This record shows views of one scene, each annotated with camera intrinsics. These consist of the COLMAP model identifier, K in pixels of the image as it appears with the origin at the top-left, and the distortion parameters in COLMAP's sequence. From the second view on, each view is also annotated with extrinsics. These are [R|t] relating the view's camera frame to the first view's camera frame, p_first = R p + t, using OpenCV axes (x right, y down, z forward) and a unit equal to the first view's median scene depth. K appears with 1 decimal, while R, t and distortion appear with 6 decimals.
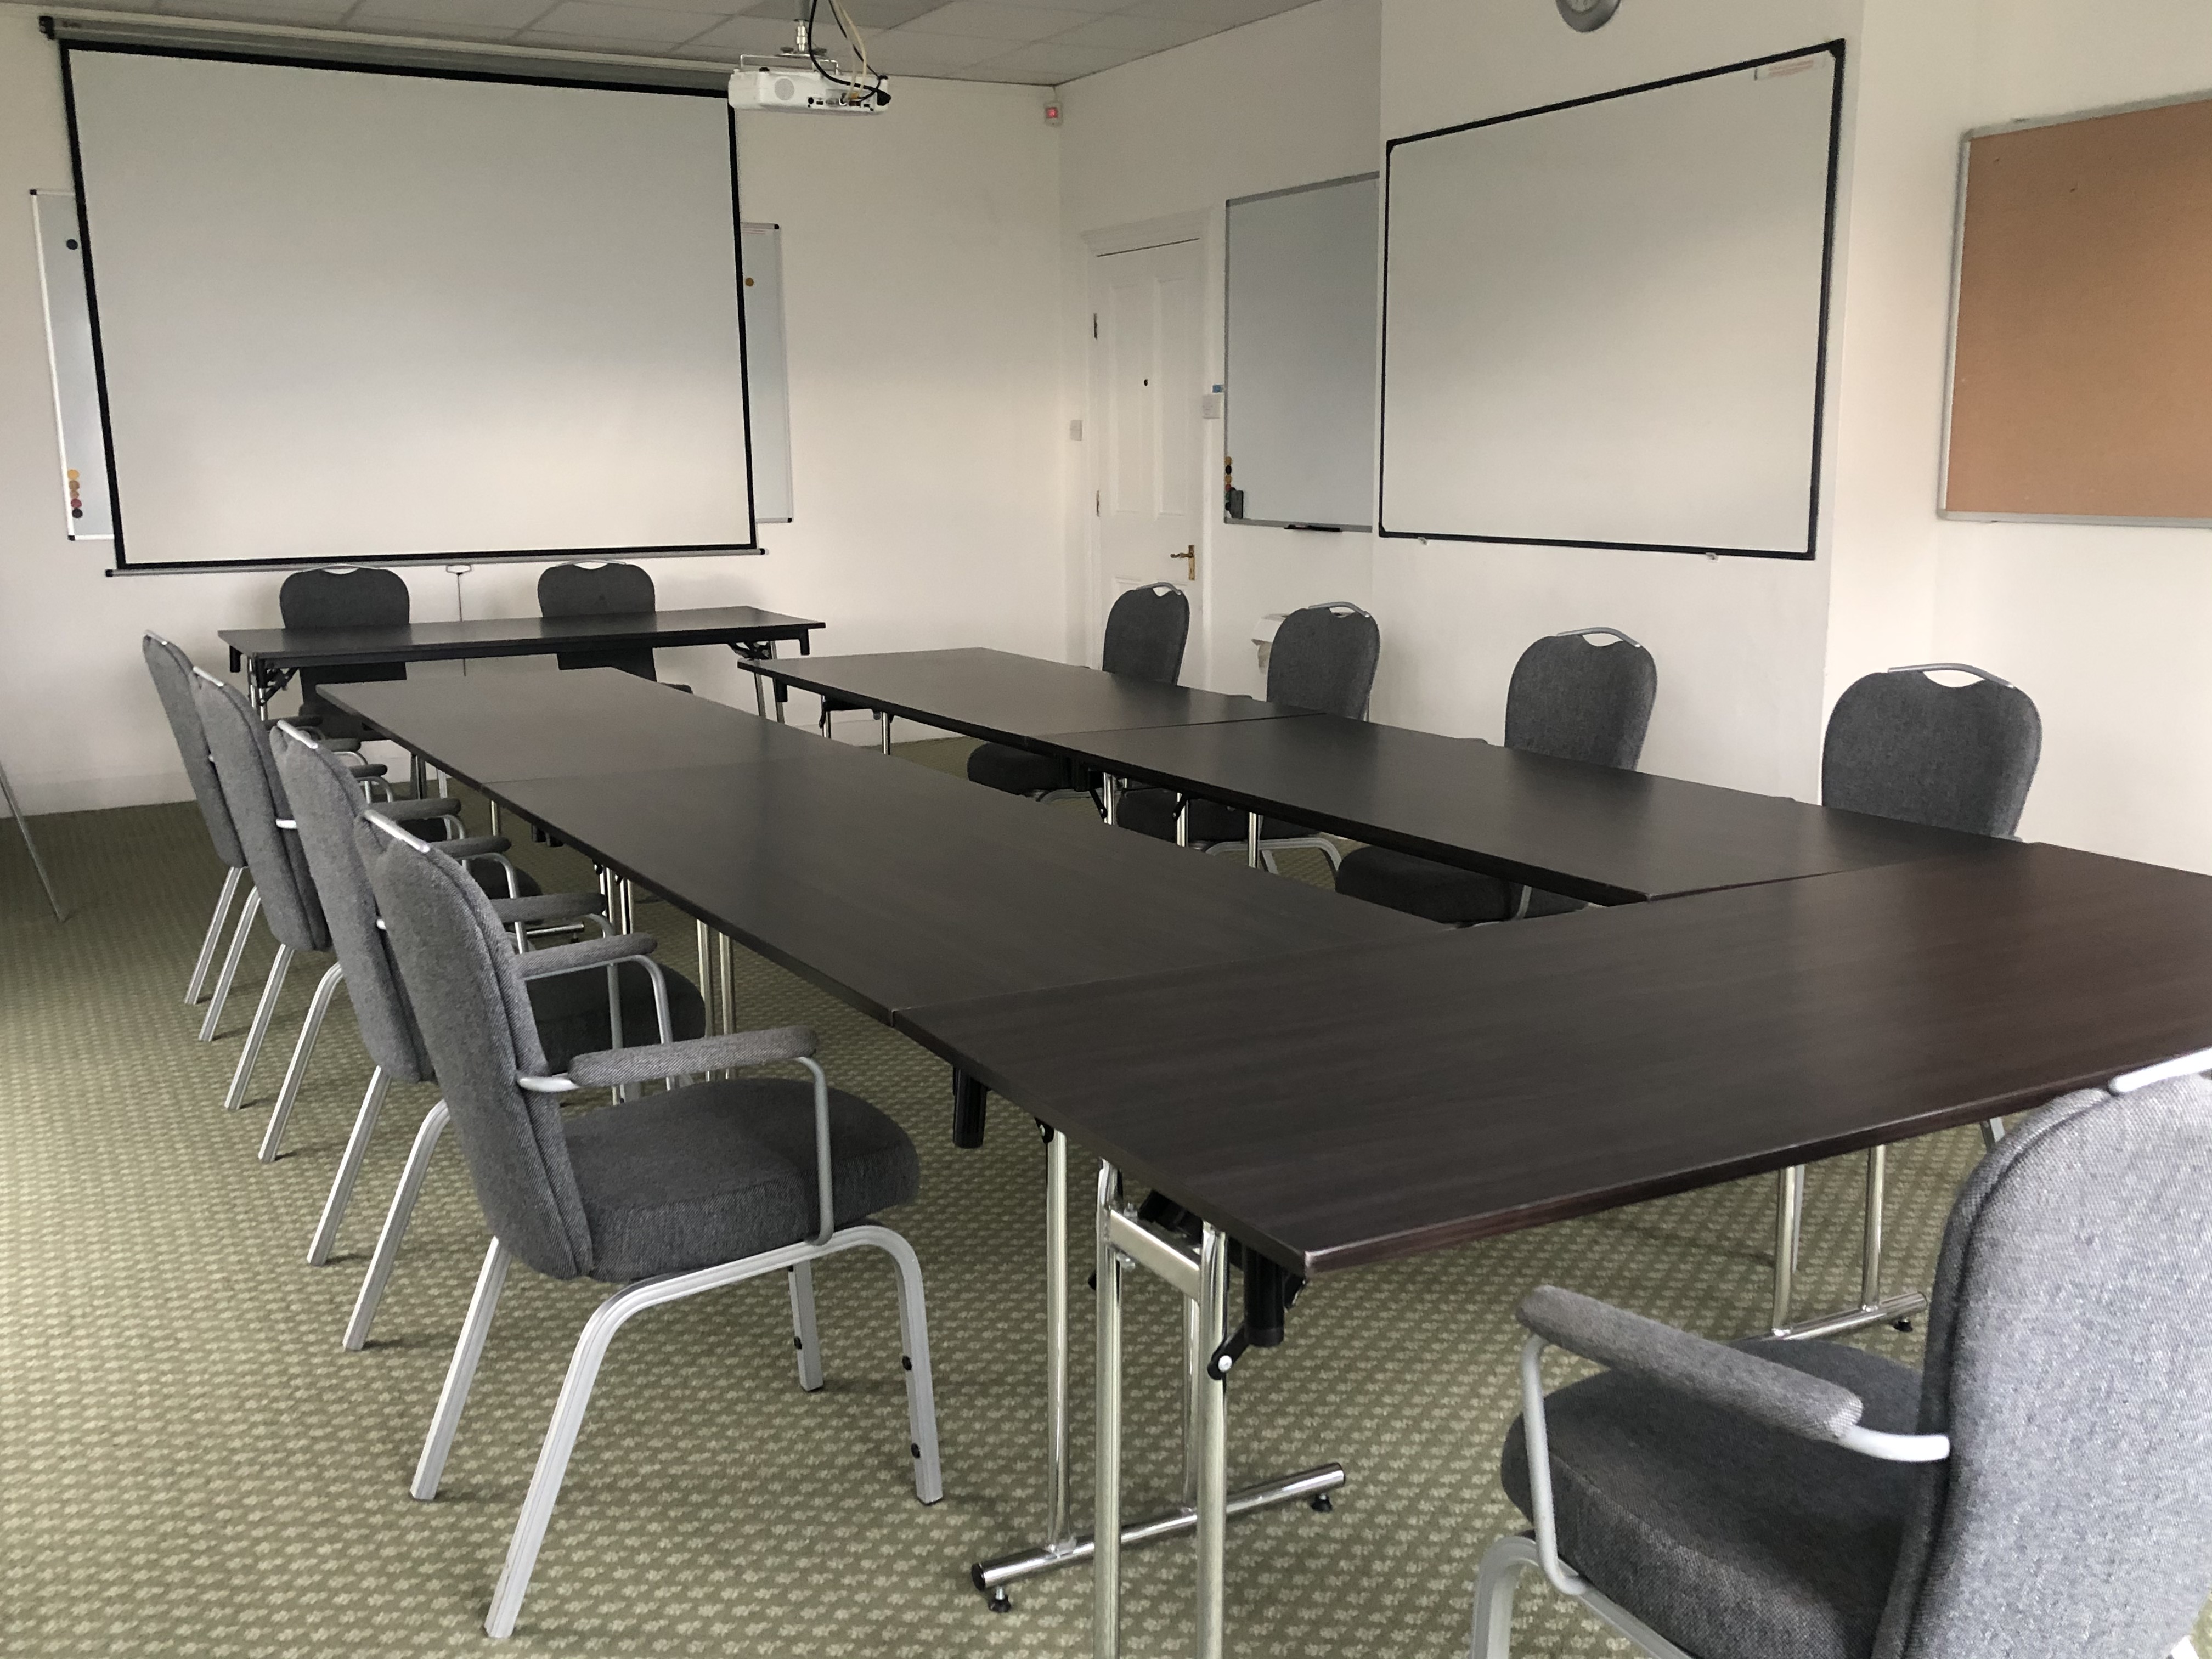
lens RADIAL K [[2089.6, 0, 1106.0], [0, 2089.6, 829.5], [0, 0, 1]] dist [0.051855, 0.002784]
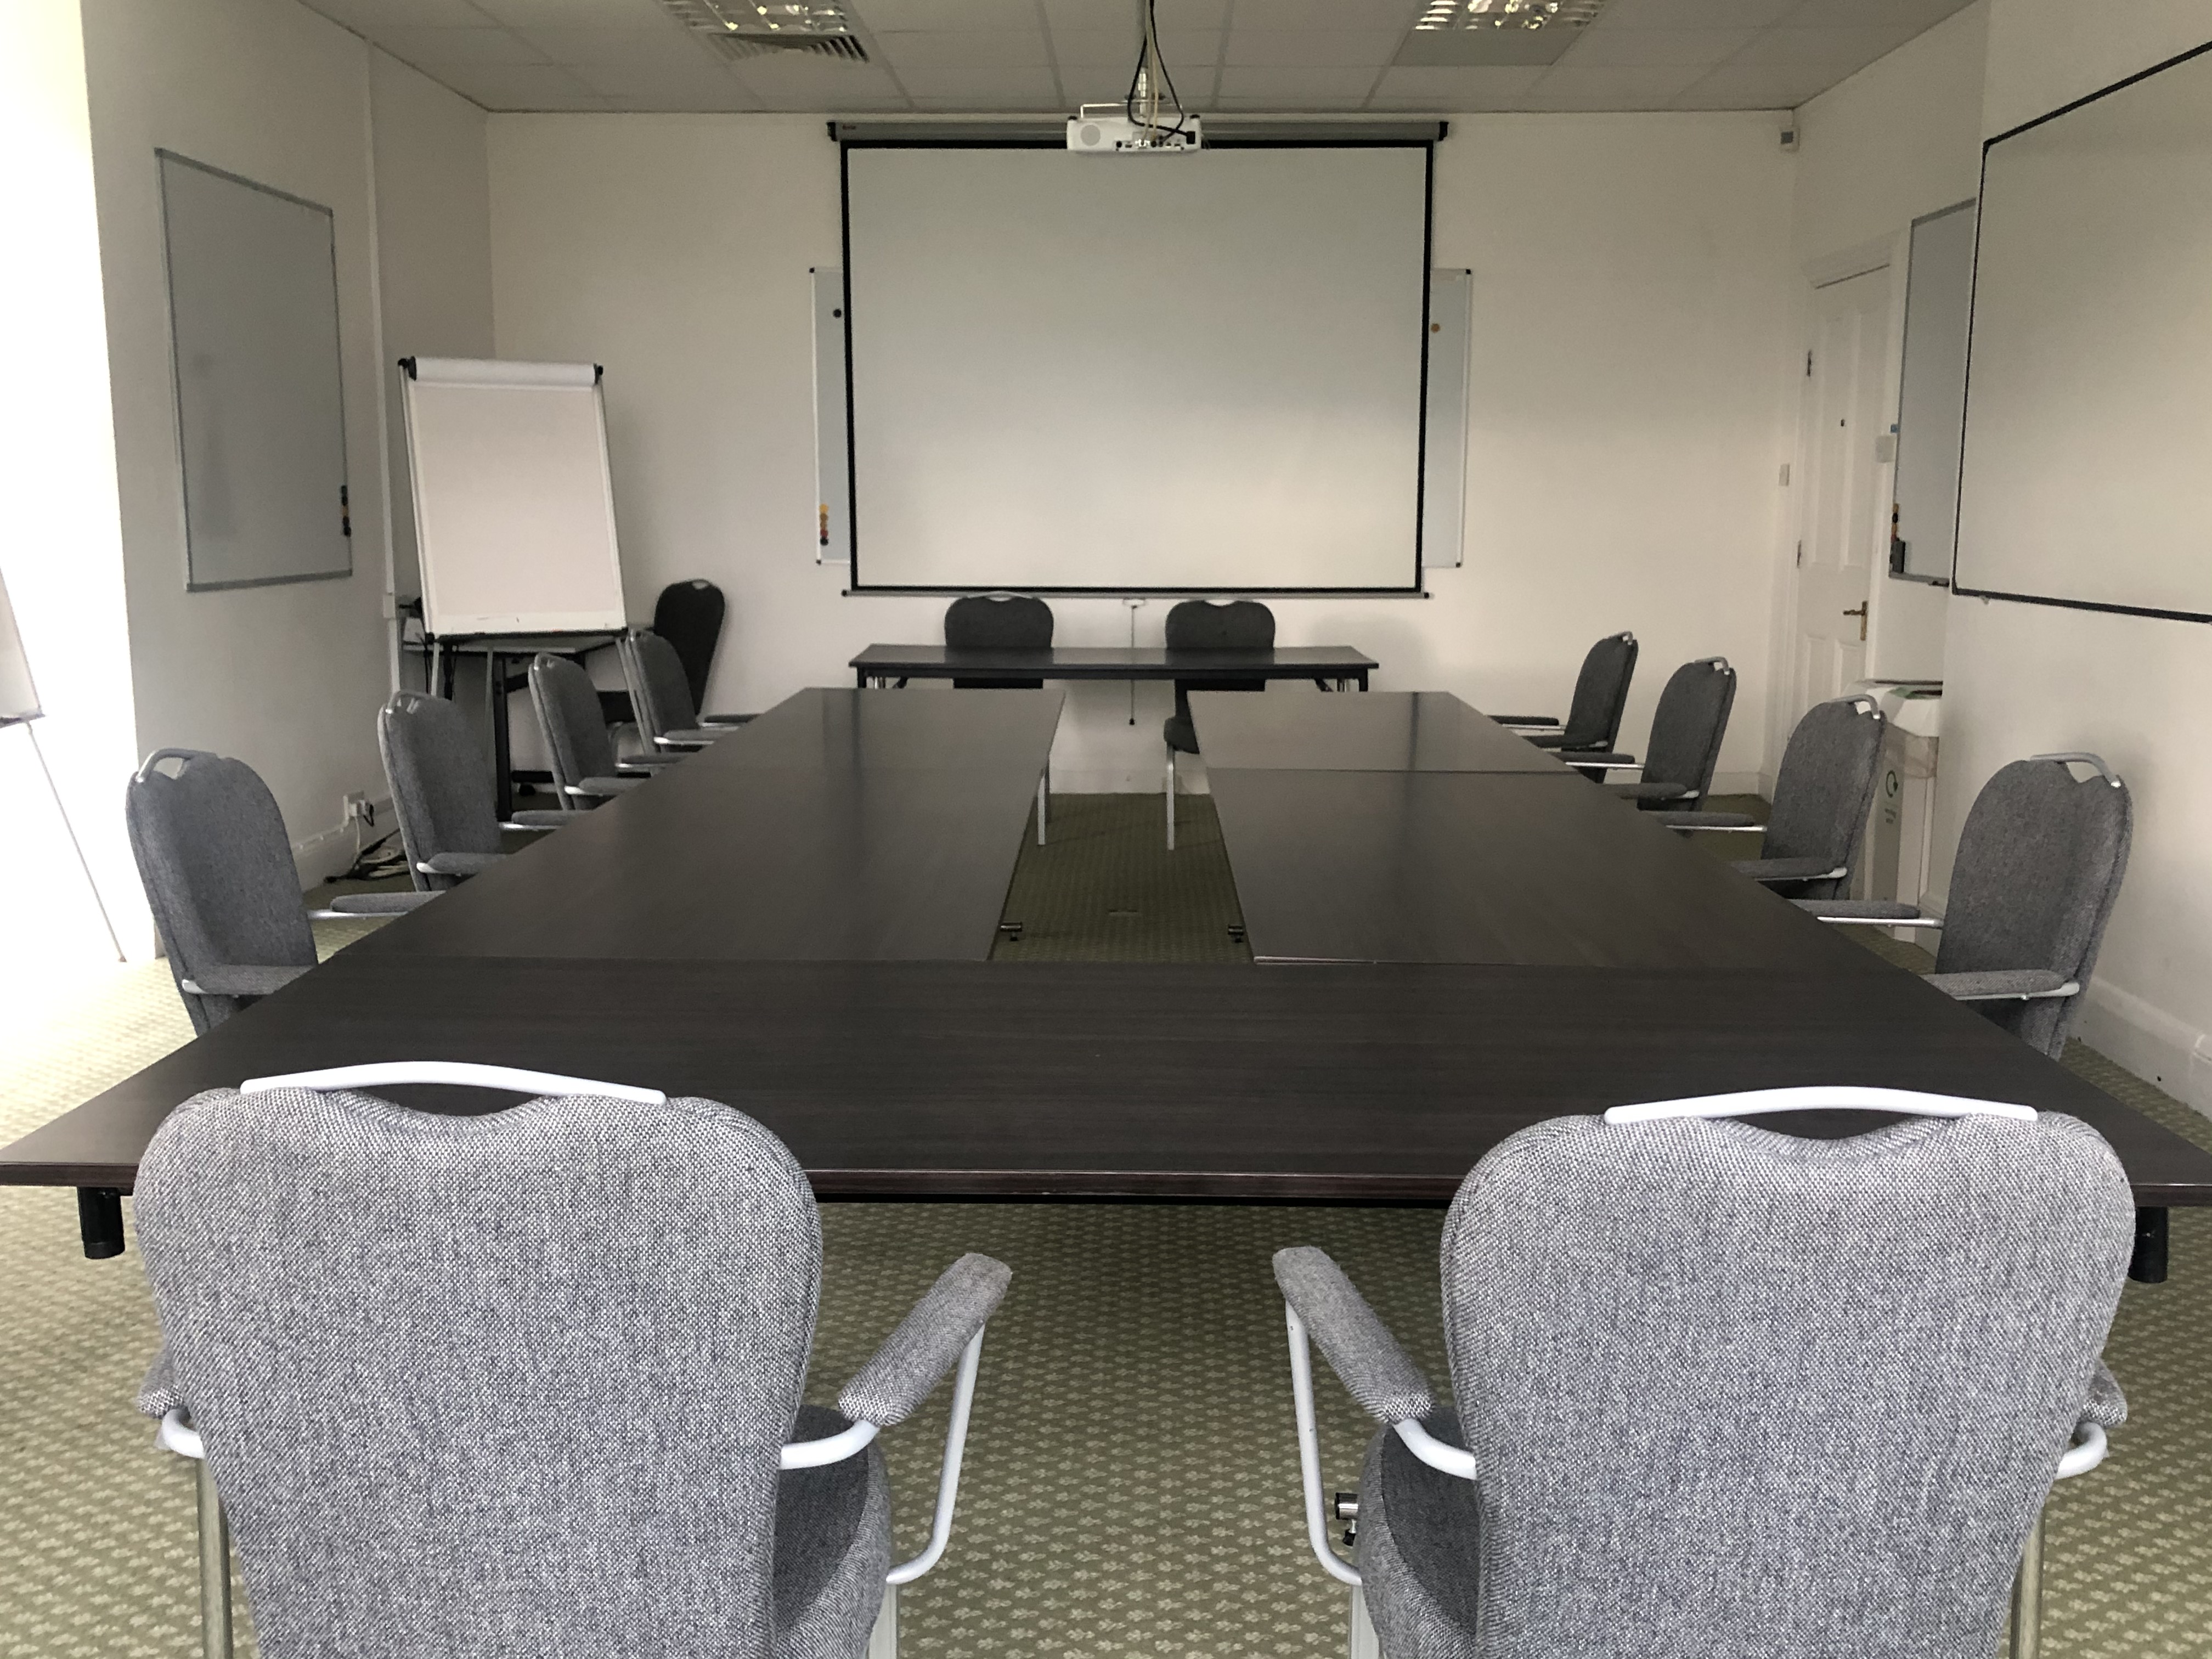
lens RADIAL K [[2065.8, 0, 1106.0], [0, 2065.8, 829.5], [0, 0, 1]] dist [0.178673, -0.402717]
pose [[0.876143, 0.090507, -0.473478, 0.214669], [-0.102443, 0.994739, 0.000582, -0.006055], [0.471040, 0.047995, 0.880805, 0.059654]]
